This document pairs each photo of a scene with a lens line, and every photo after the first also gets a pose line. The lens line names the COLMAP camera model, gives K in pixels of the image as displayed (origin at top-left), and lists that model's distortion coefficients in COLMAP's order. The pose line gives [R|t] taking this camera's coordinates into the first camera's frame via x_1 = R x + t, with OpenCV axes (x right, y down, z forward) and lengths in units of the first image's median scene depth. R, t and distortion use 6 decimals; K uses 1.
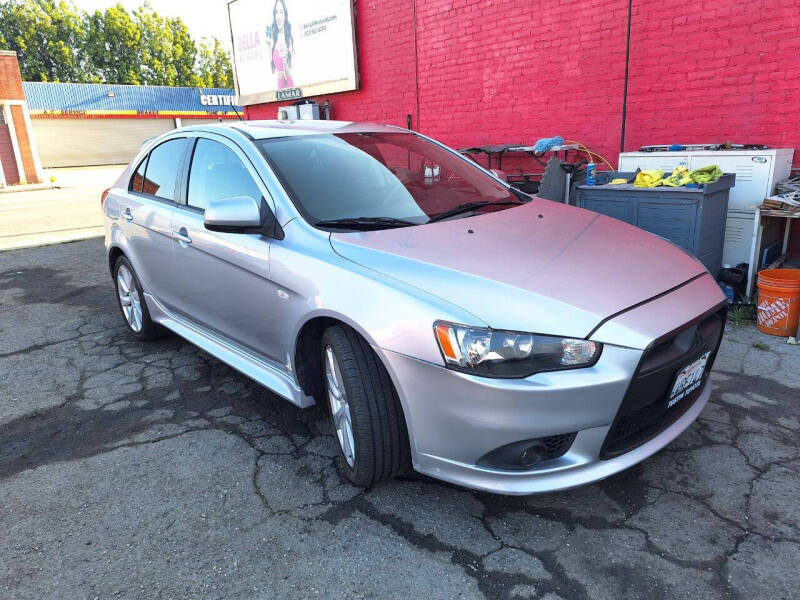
lens RADIAL K [[559.8, 0, 407.7], [0, 559.8, 303.2], [0, 0, 1]] dist [0.048183, -0.044551]
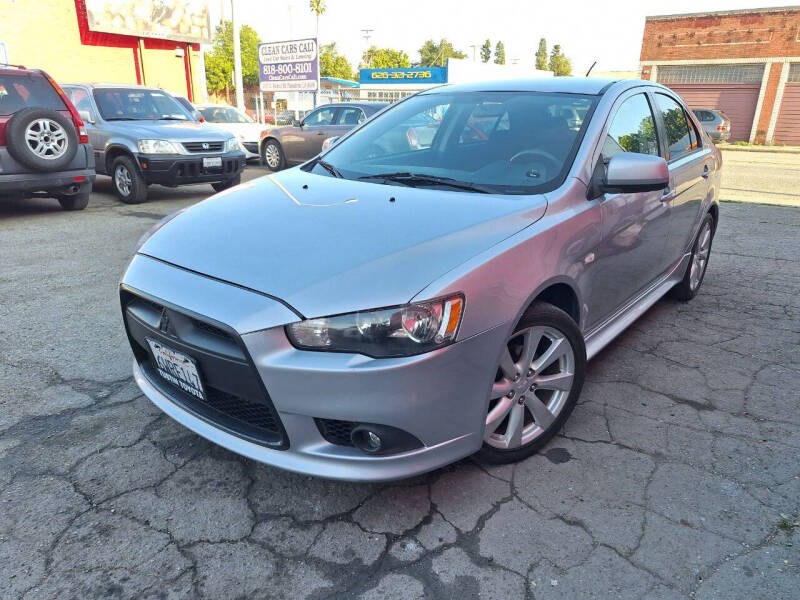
lens RADIAL K [[561.0, 0, 400.0], [0, 561.0, 300.0], [0, 0, 1]] dist [0.034373, -0.025631]
pose [[0.145402, 0.361470, -0.920976, 0.740637], [-0.302680, 0.902489, 0.306428, -0.195799], [0.941936, 0.234205, 0.240634, 0.599362]]
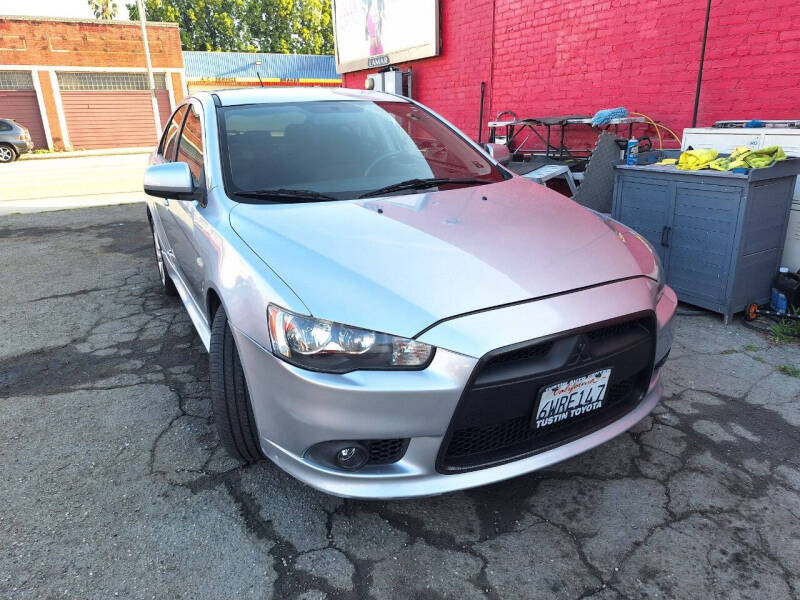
lens RADIAL K [[561.3, 0, 400.0], [0, 561.3, 301.7], [0, 0, 1]] dist [0.034024, -0.025067]
pose [[0.968032, 0.094378, -0.232393, 0.233074], [-0.082981, 0.994841, 0.058363, -0.021892], [0.236702, -0.037213, 0.970869, 0.061048]]
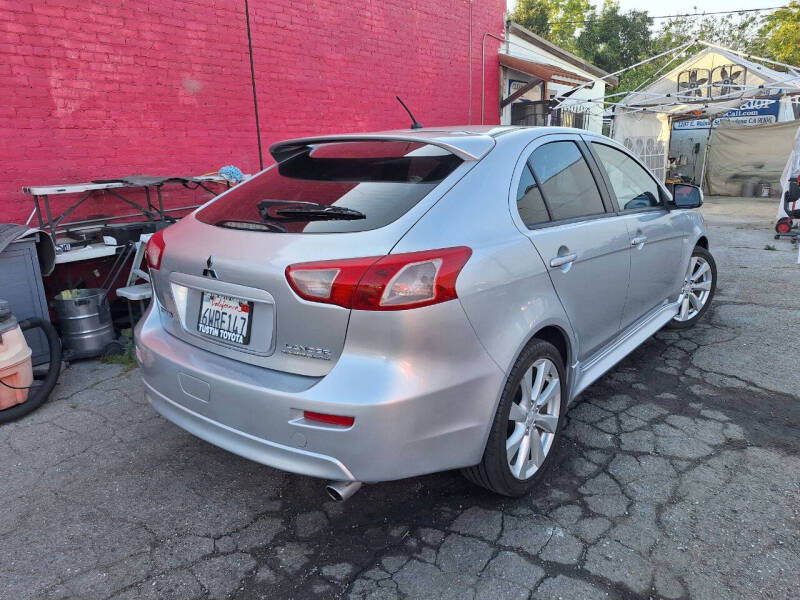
lens RADIAL K [[561.9, 0, 406.4], [0, 561.9, 298.5], [0, 0, 1]] dist [0.030612, -0.021149]
pose [[-0.154053, -0.199644, 0.967683, -1.075005], [0.309607, 0.920298, 0.239156, -0.315314], [-0.938302, 0.336444, -0.079963, 1.224244]]
